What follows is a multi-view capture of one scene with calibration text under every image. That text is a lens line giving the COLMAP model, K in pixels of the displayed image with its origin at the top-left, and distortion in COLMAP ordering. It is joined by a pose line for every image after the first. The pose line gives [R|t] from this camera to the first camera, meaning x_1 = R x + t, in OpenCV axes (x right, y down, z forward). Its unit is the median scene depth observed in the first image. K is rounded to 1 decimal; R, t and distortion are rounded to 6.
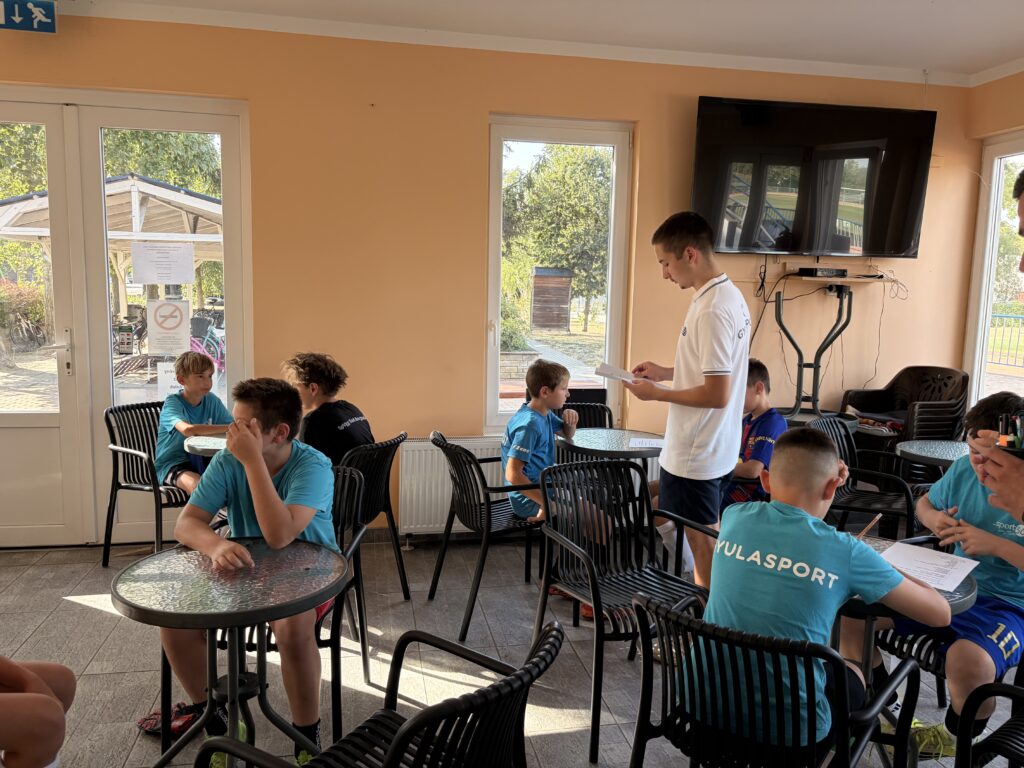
lens RADIAL K [[772.9, 0, 521.0], [0, 772.9, 390.2], [0, 0, 1]] dist [0.046206, -0.053257]
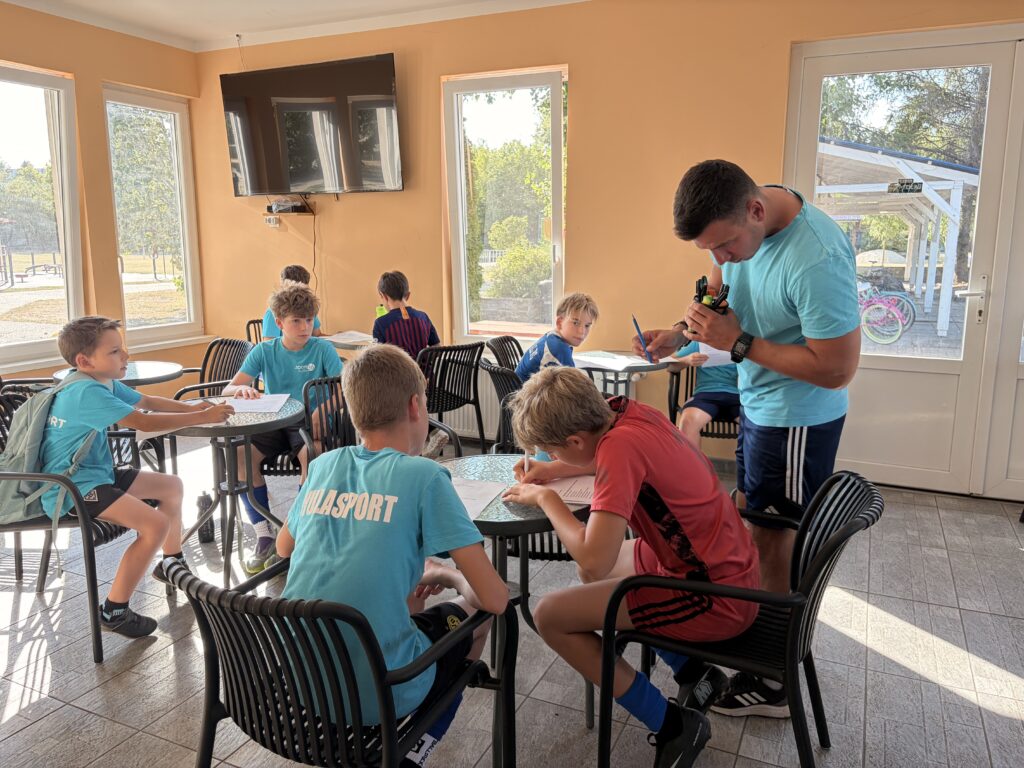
lens RADIAL K [[772.9, 0, 517.6], [0, 772.9, 379.5], [0, 0, 1]] dist [0.046206, -0.053257]
pose [[0.818006, 0.093811, -0.567509, -0.506304], [-0.069531, 0.995503, 0.064339, 0.030358], [0.570992, -0.013170, 0.820850, -0.144417]]
